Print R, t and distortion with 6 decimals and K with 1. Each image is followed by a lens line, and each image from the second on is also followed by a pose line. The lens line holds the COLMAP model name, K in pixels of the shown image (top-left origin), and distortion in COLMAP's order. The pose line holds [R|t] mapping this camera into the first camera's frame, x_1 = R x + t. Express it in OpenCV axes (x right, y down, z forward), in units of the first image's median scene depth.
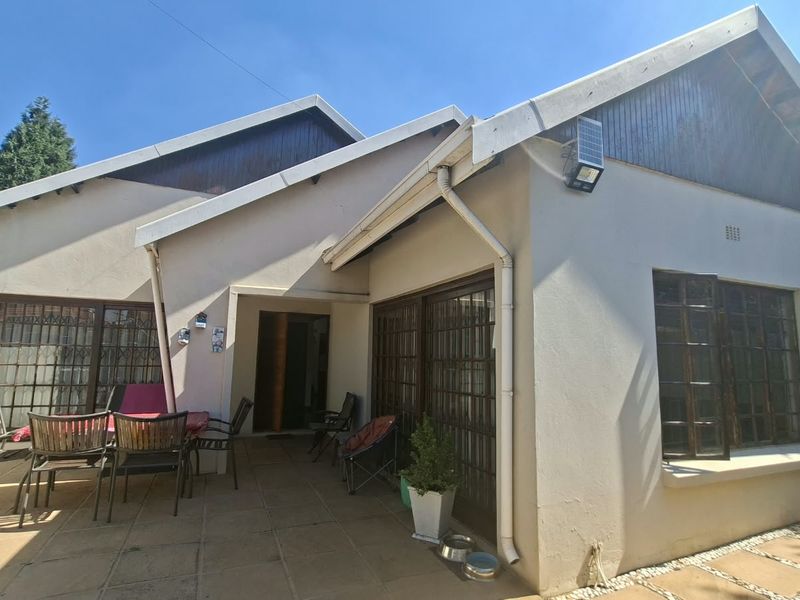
lens RADIAL K [[463.4, 0, 400.0], [0, 463.4, 300.0], [0, 0, 1]] dist [0.000584, 0.000344]
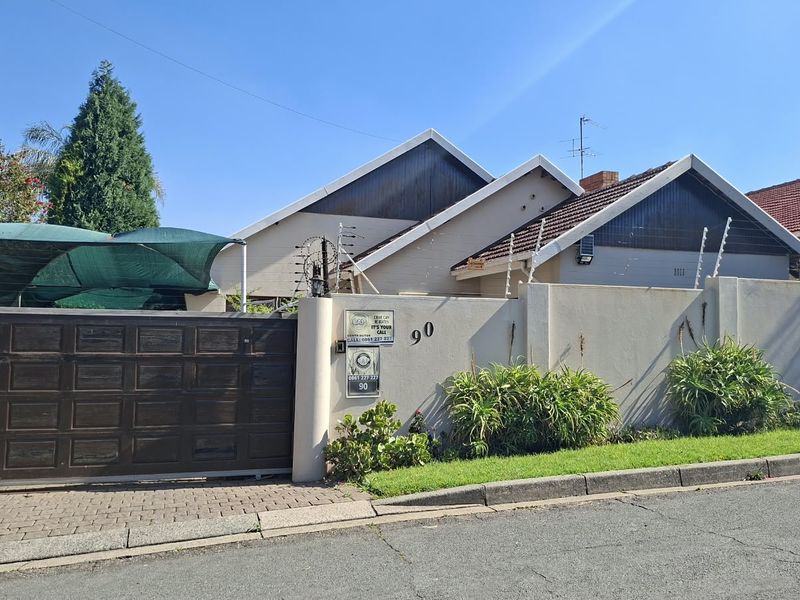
lens RADIAL K [[583.2, 0, 400.0], [0, 583.2, 300.0], [0, 0, 1]] dist [0.000153, -0.000514]
pose [[0.987086, -0.011826, -0.159753, -0.016355], [0.021235, 0.998130, 0.057317, -0.073202], [0.158776, -0.059969, 0.985492, -0.603228]]
